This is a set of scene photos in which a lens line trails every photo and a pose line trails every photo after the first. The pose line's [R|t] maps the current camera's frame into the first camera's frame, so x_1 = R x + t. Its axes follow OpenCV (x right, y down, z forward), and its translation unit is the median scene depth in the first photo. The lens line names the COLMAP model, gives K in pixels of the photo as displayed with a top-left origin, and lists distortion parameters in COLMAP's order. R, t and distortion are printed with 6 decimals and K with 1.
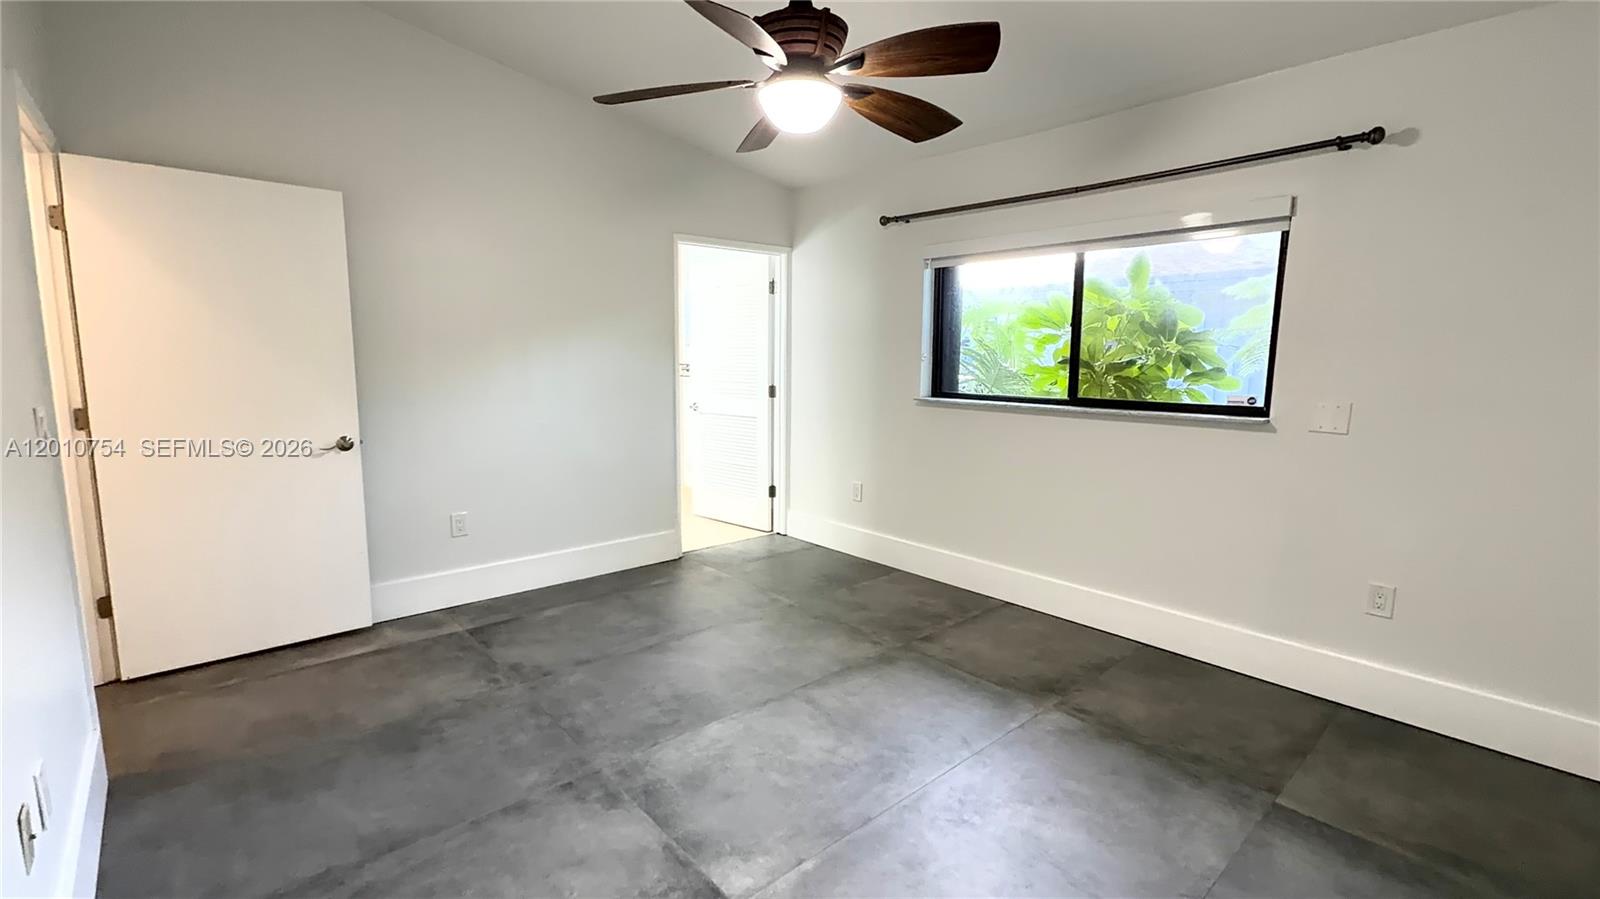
lens RADIAL K [[694.9, 0, 800.0], [0, 694.9, 449.5], [0, 0, 1]] dist [-0.035385, 0.028285]
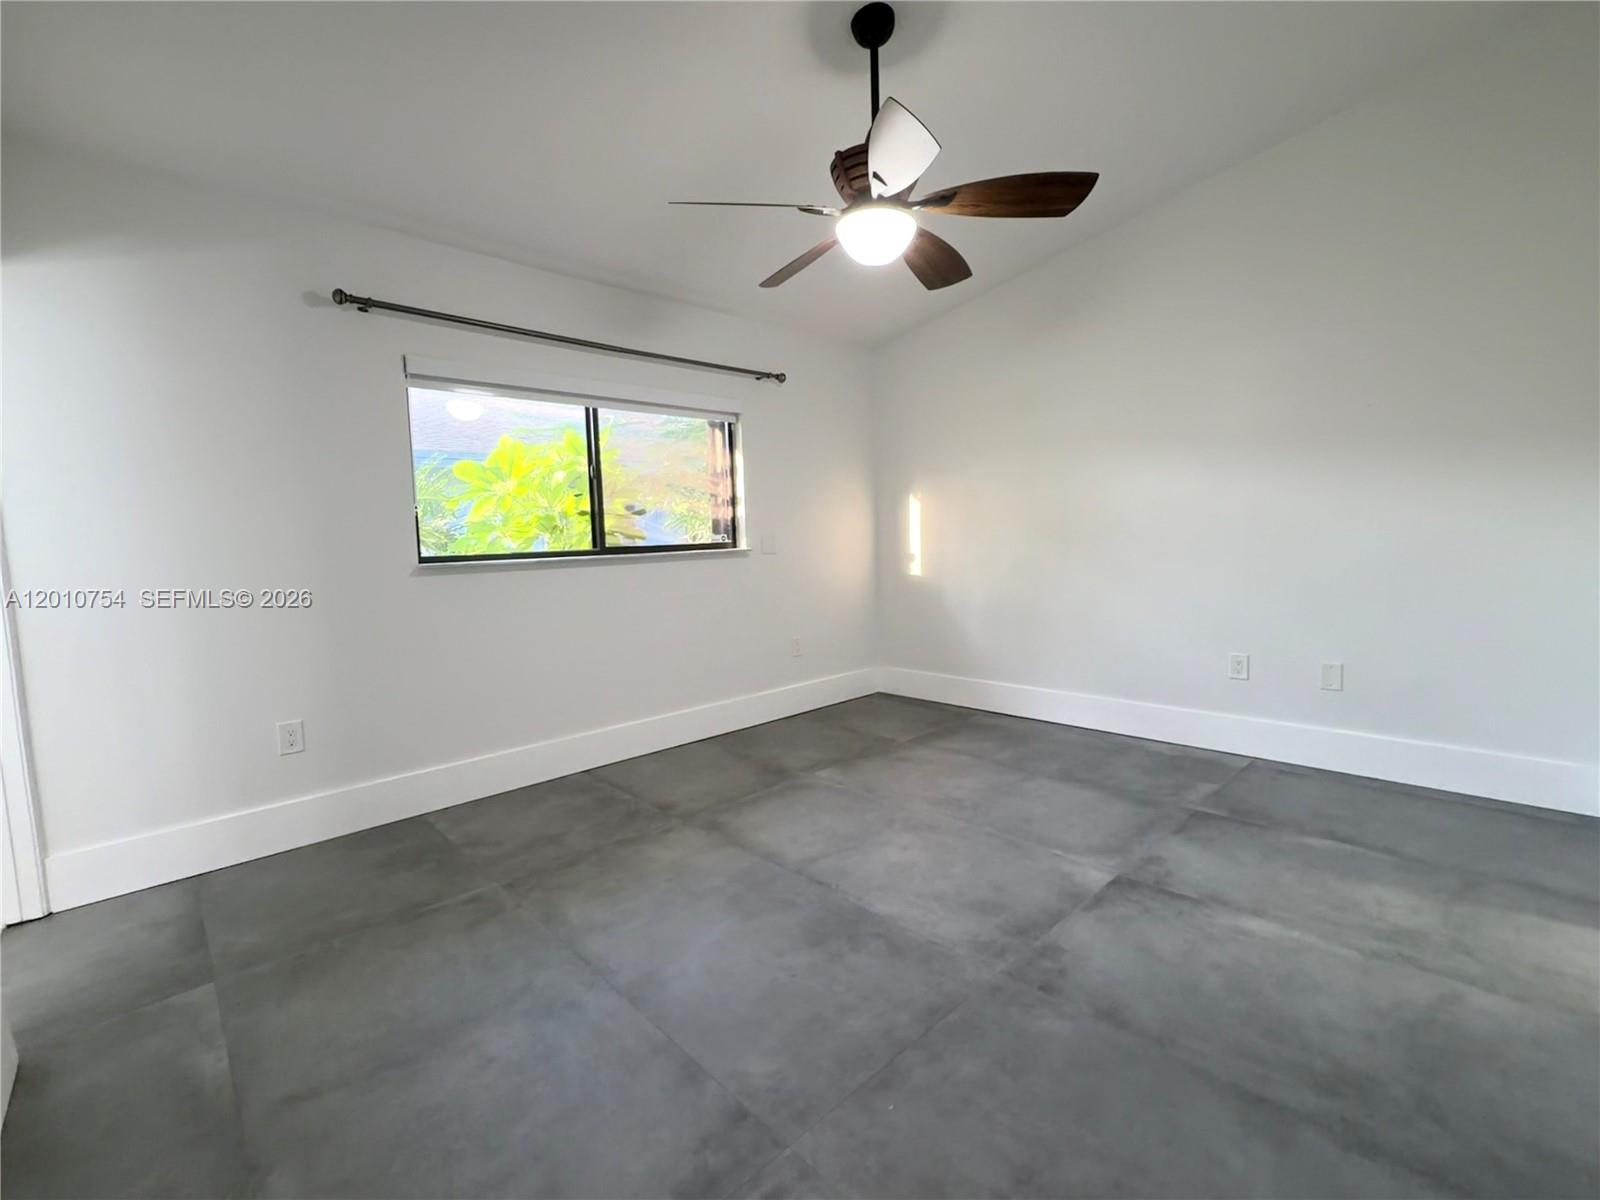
lens RADIAL K [[701.6, 0, 800.0], [0, 701.6, 600.0], [0, 0, 1]] dist [-0.001053, -0.000473]
pose [[-0.032177, -0.099156, 0.994552, -0.857029], [0.165862, 0.980740, 0.103145, -0.072953], [-0.985624, 0.168277, -0.015111, 0.948175]]
